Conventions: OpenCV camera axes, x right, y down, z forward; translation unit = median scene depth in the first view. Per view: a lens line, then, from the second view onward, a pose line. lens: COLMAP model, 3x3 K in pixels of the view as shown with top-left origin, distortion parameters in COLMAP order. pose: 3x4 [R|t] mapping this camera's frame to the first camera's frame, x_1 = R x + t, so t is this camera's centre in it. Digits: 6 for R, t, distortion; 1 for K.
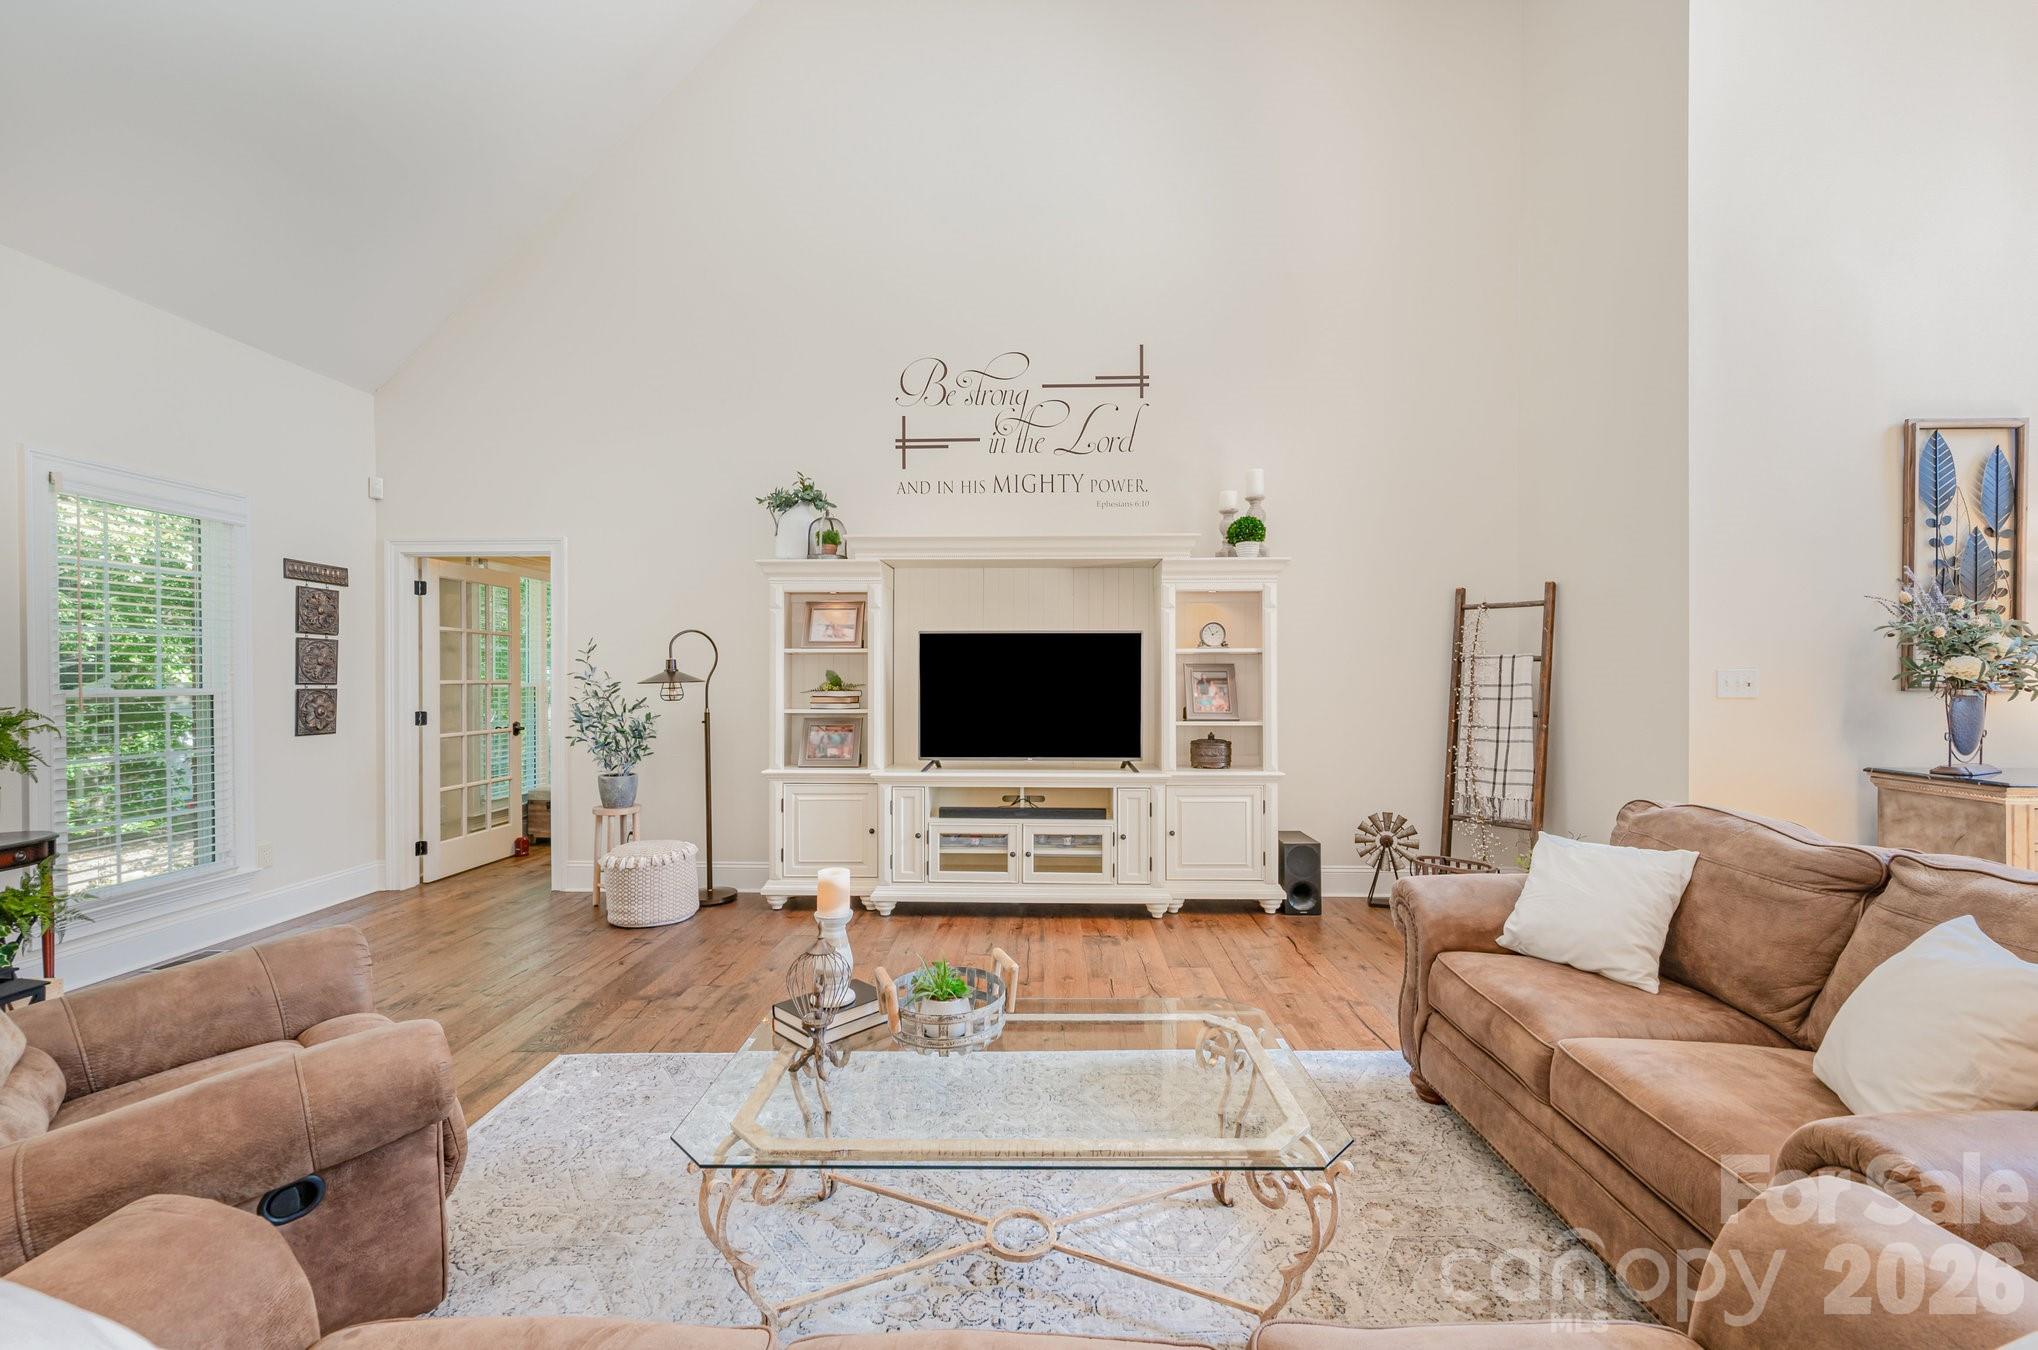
lens RADIAL K [[824.1, 0, 1024.8], [0, 824.1, 678.4], [0, 0, 1]] dist [-0.000809, -0.000296]
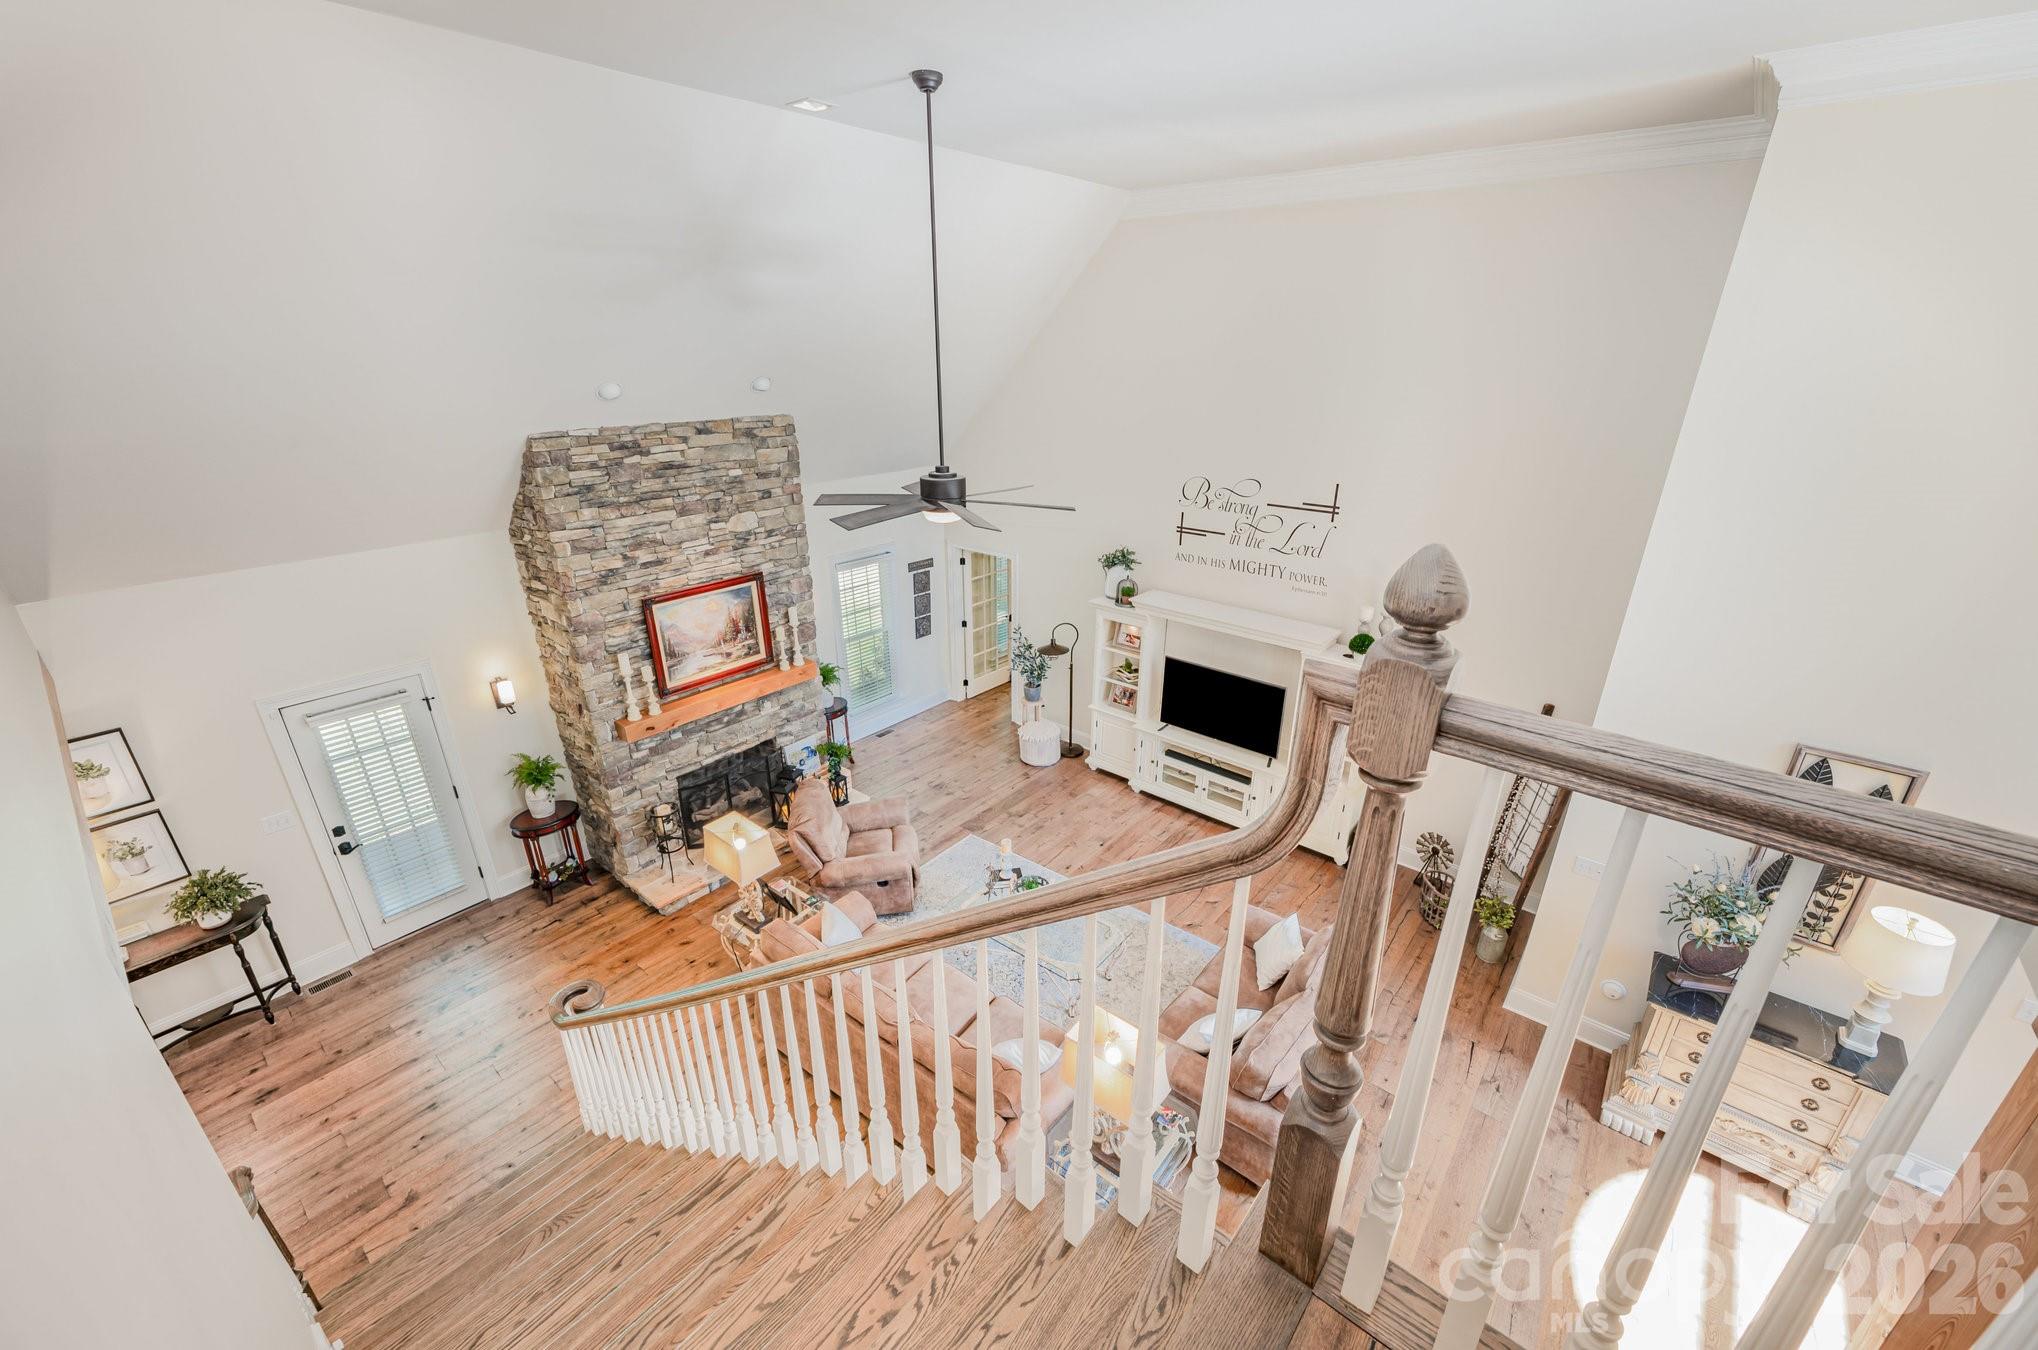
lens RADIAL K [[824.1, 0, 1024.8], [0, 824.1, 678.4], [0, 0, 1]] dist [-0.000809, -0.000296]
pose [[0.783830, 0.241084, -0.572266, 0.650562], [-0.005556, 0.924246, 0.381757, -0.678477], [0.620950, -0.296053, 0.725792, -0.474359]]
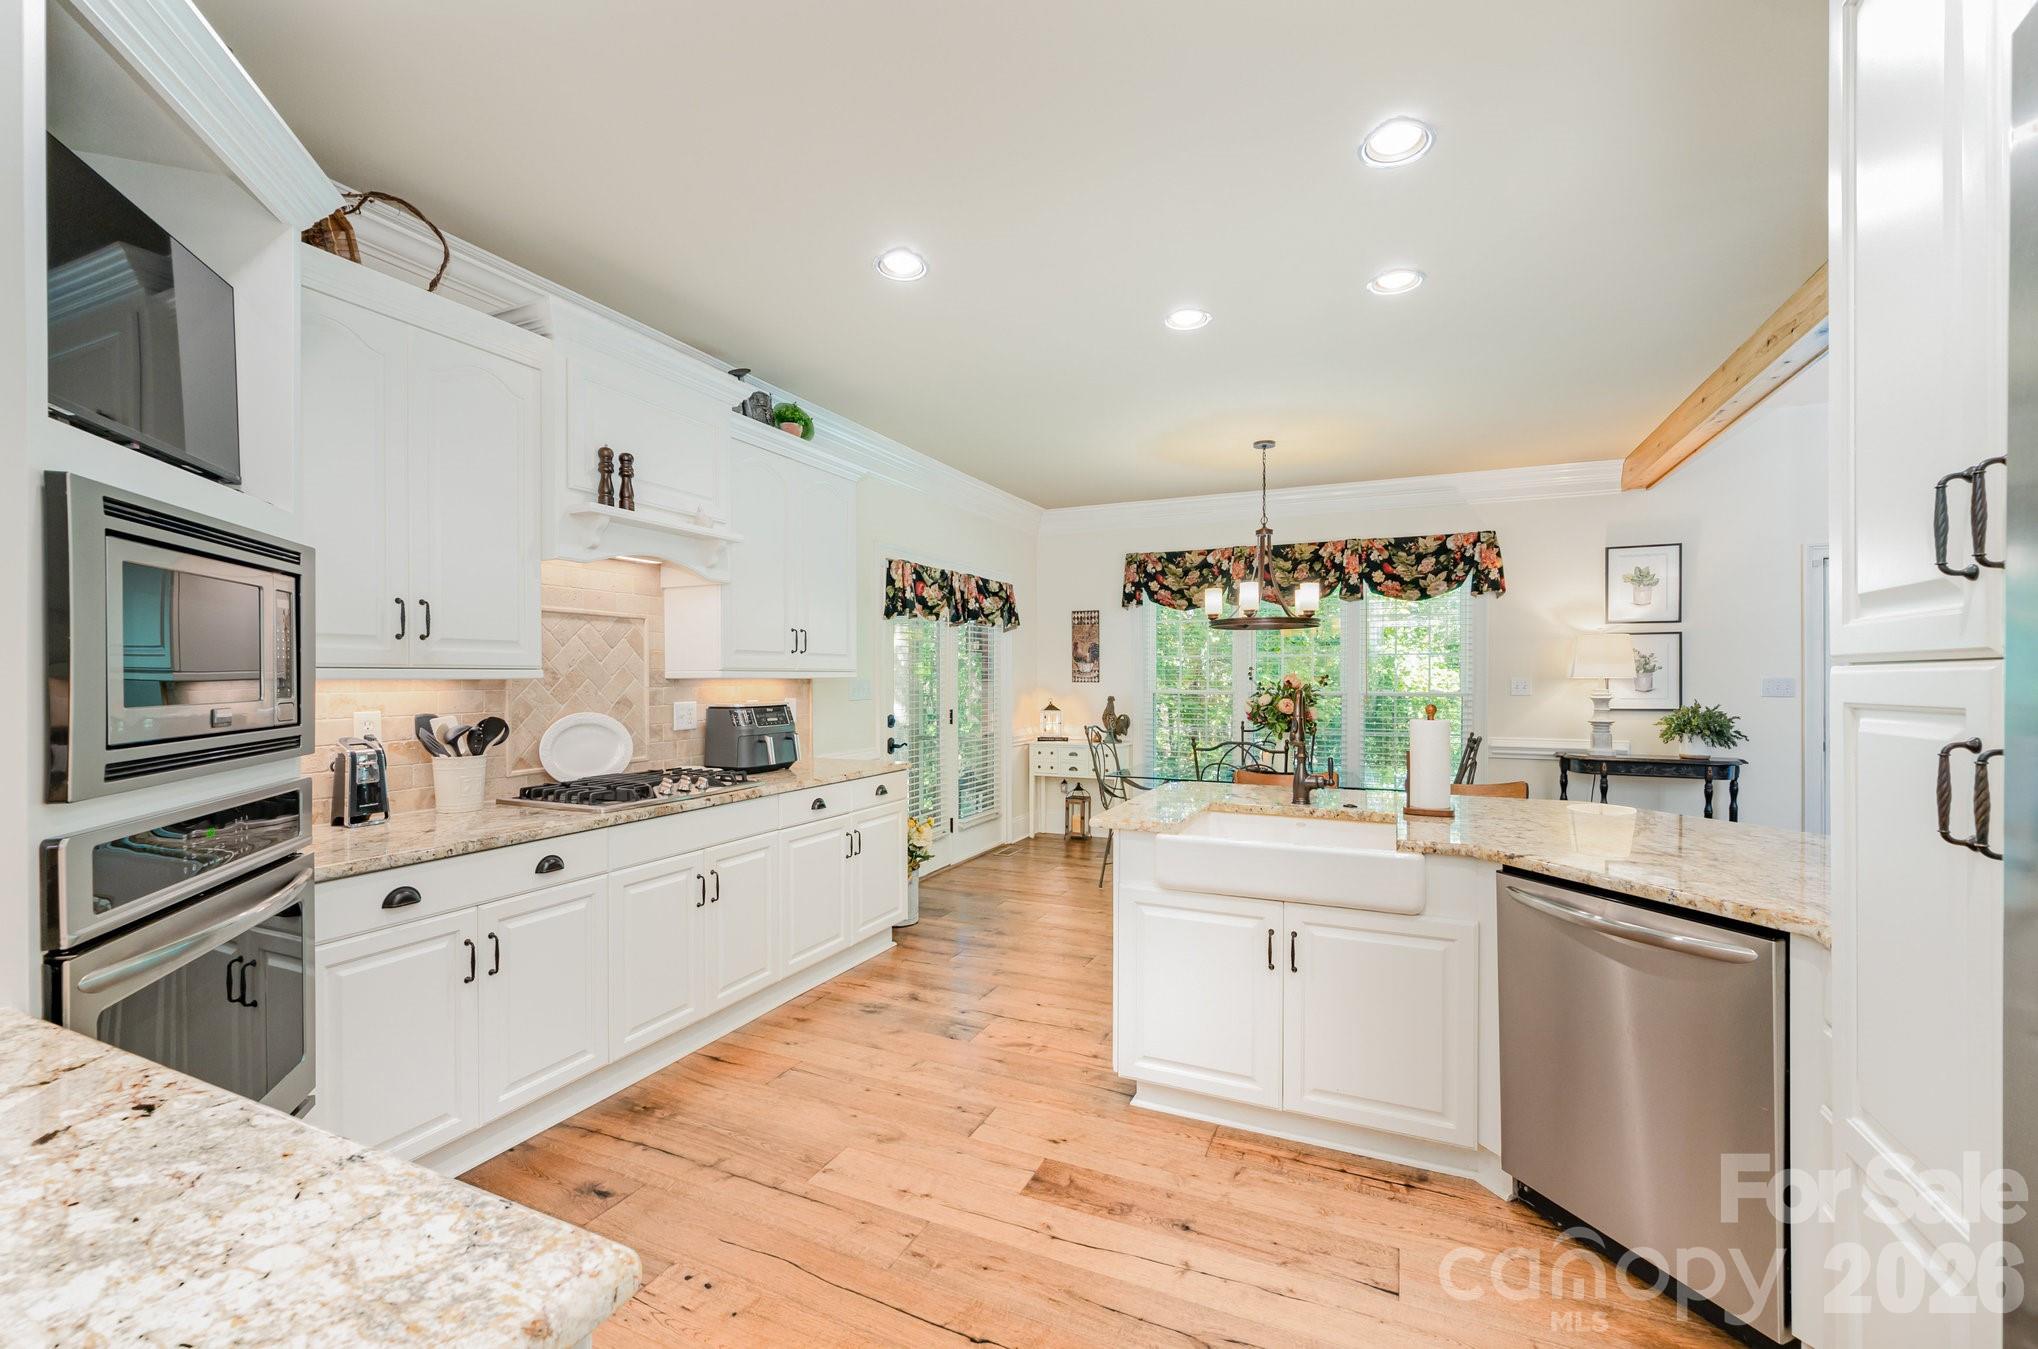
lens RADIAL K [[832.9, 0, 1019.0], [0, 832.9, 674.5], [0, 0, 1]] dist [-0.009511, -0.000064]
pose [[-0.409095, -0.005959, -0.912472, 0.540608], [-0.003898, 0.999981, -0.004783, -0.001344], [0.912483, 0.001600, -0.409110, -0.816440]]
